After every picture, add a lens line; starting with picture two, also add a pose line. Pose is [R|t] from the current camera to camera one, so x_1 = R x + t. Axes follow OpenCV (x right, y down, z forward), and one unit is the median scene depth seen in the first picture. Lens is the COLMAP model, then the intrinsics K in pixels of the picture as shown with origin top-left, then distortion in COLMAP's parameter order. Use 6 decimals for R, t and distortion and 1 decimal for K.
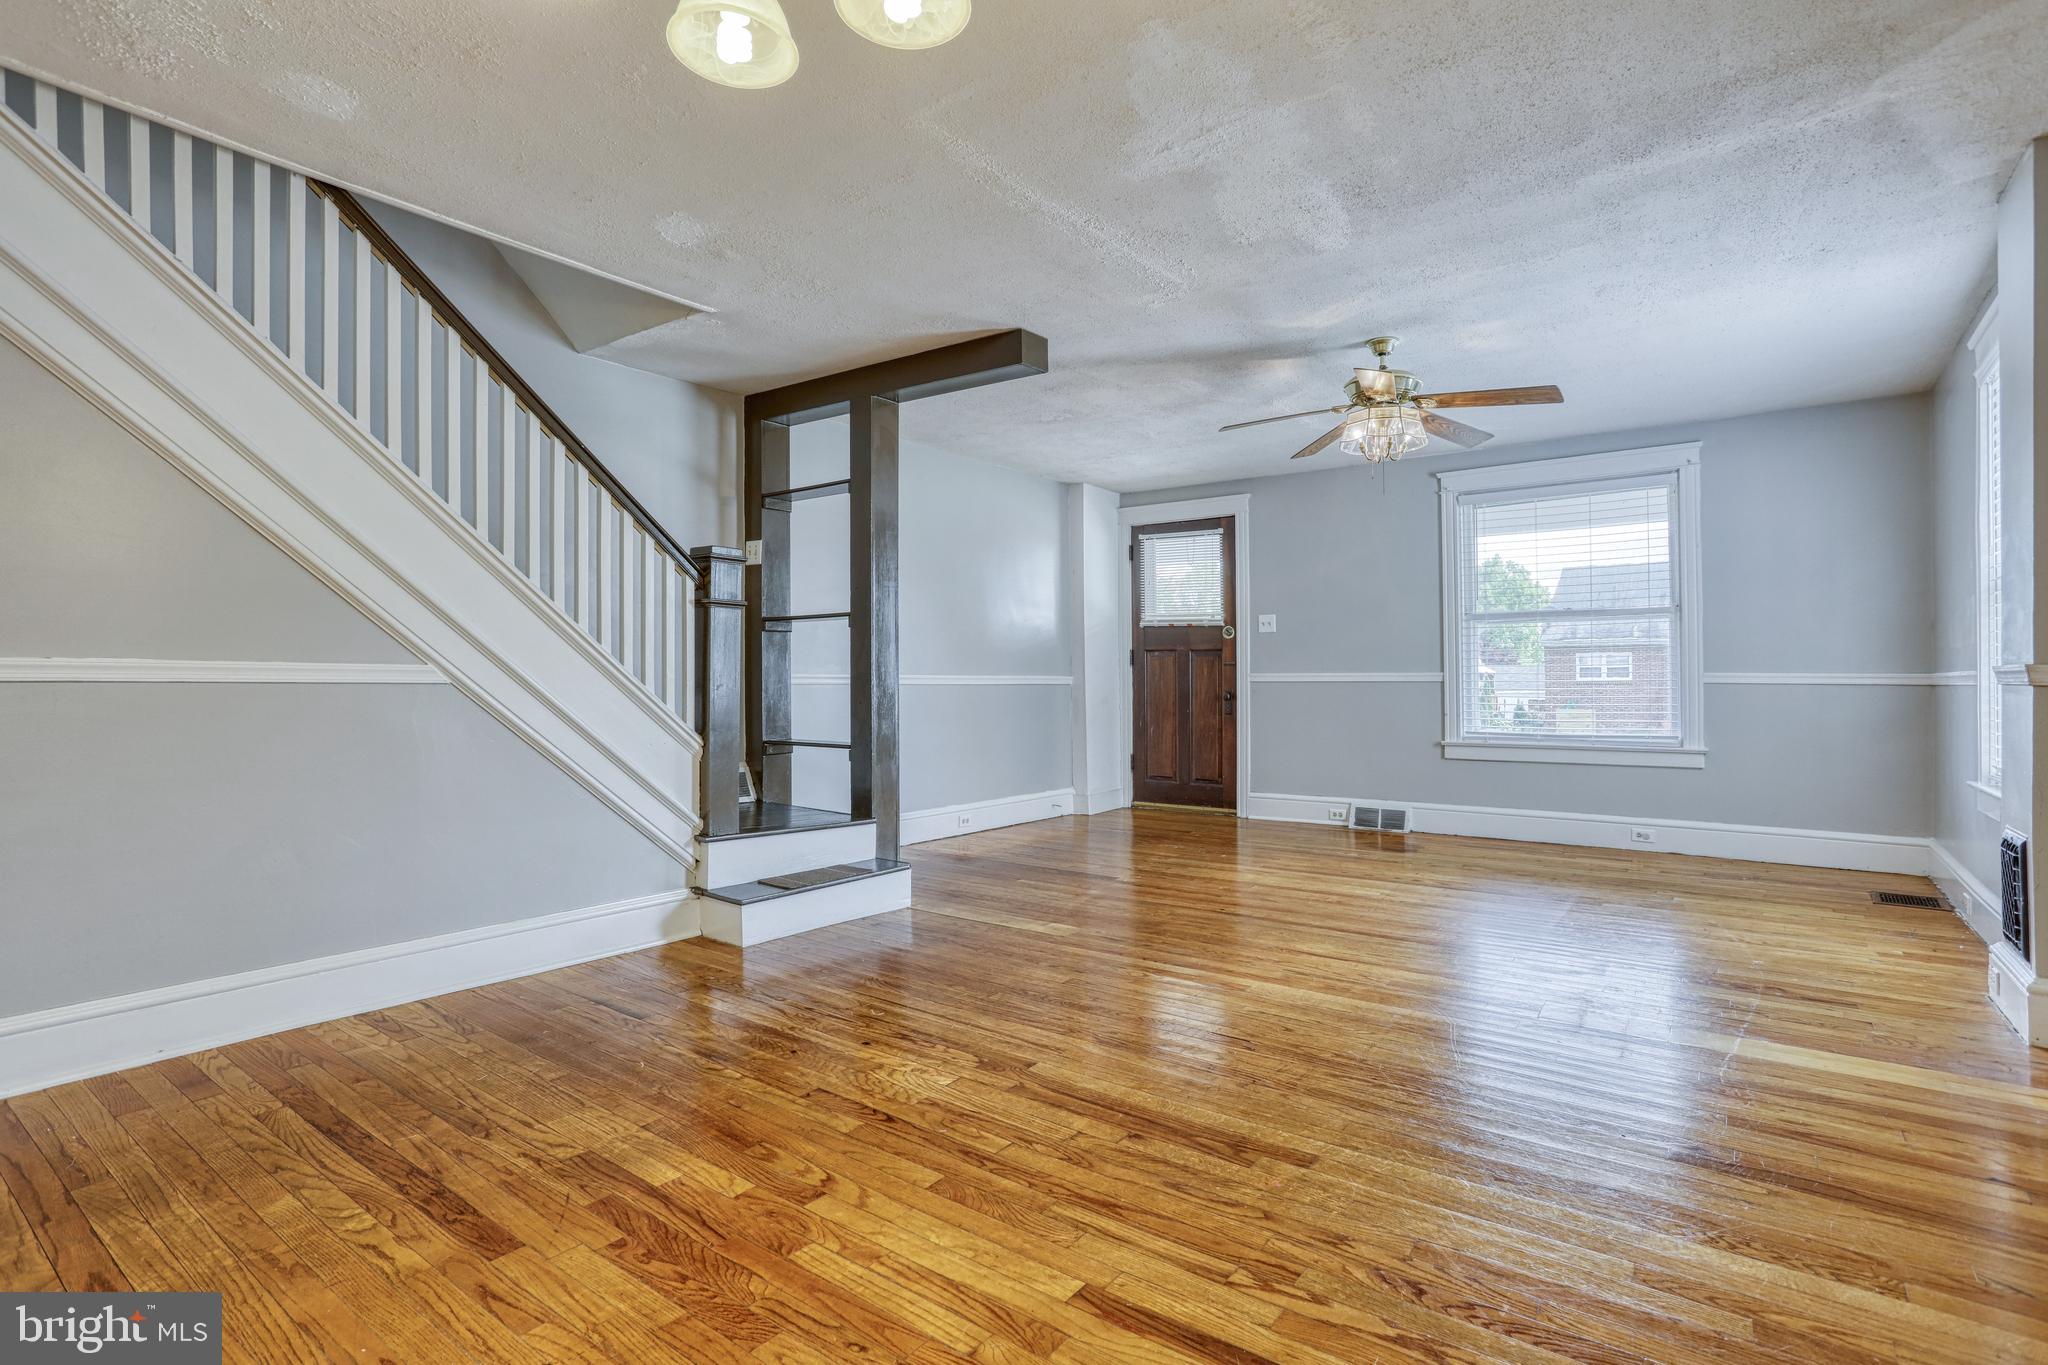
lens RADIAL K [[980.7, 0, 1024.0], [0, 980.7, 682.5], [0, 0, 1]] dist [-0.059154, 0.036203]
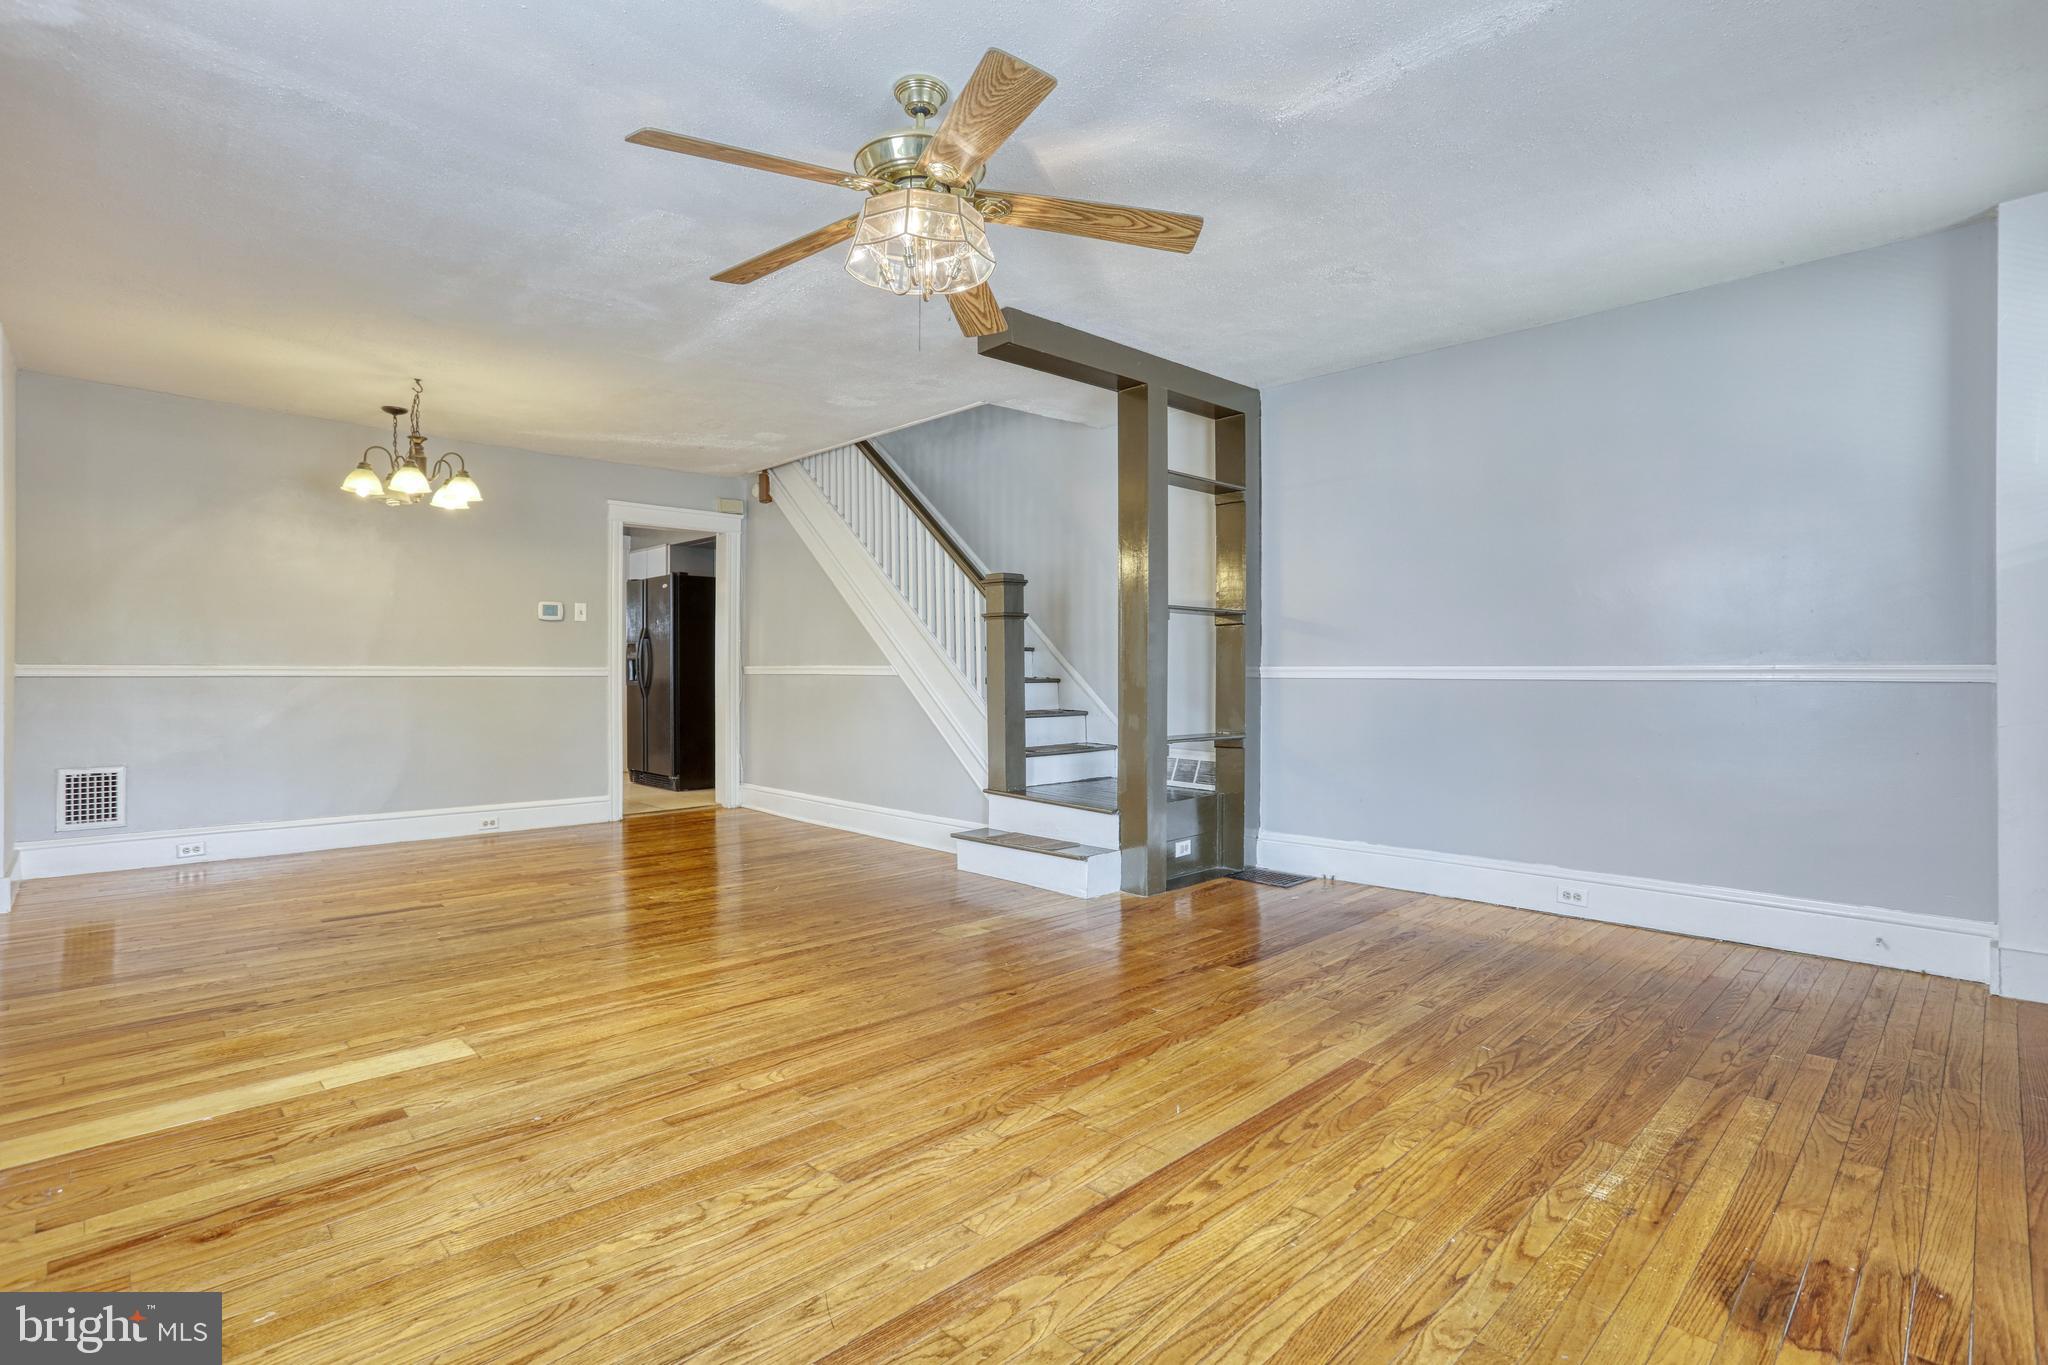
lens RADIAL K [[980.7, 0, 1024.0], [0, 980.7, 682.5], [0, 0, 1]] dist [-0.059154, 0.036203]
pose [[-0.152111, 0.008182, -0.988330, 1.798459], [-0.001340, 0.999963, 0.008484, -0.003453], [0.988363, 0.002615, -0.152094, 2.213085]]
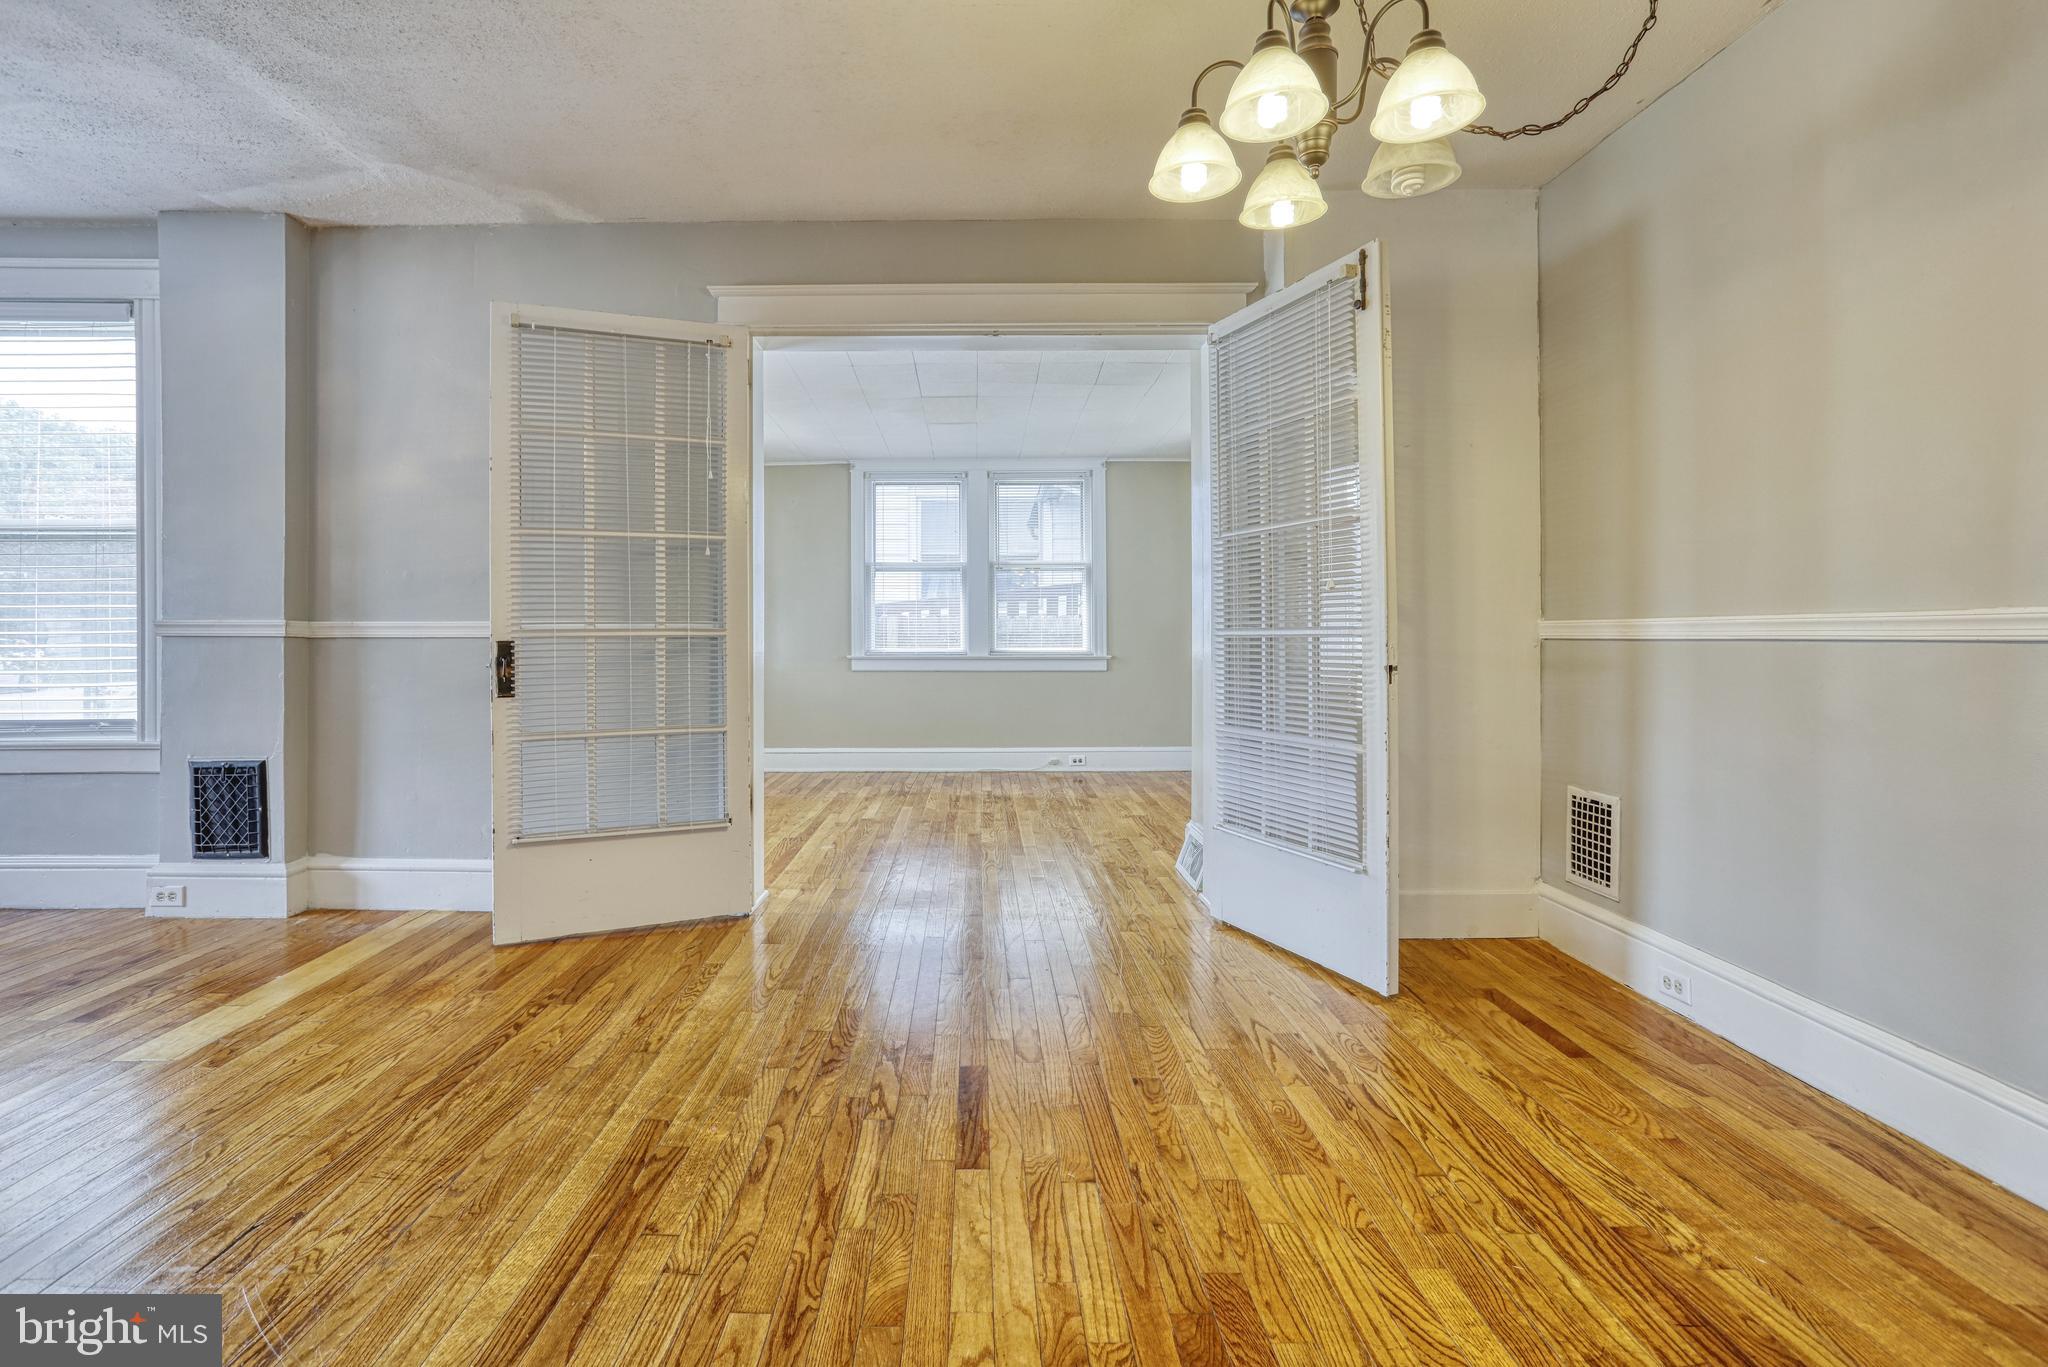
lens RADIAL K [[986.1, 0, 964.4], [0, 986.1, 638.6], [0, 0, 1]] dist [-0.011445, 0.000320]
pose [[-0.588427, 0.000541, 0.808550, -0.651260], [-0.000205, 1.000000, -0.000818, 0.006716], [-0.808550, -0.000647, -0.588427, 1.254443]]
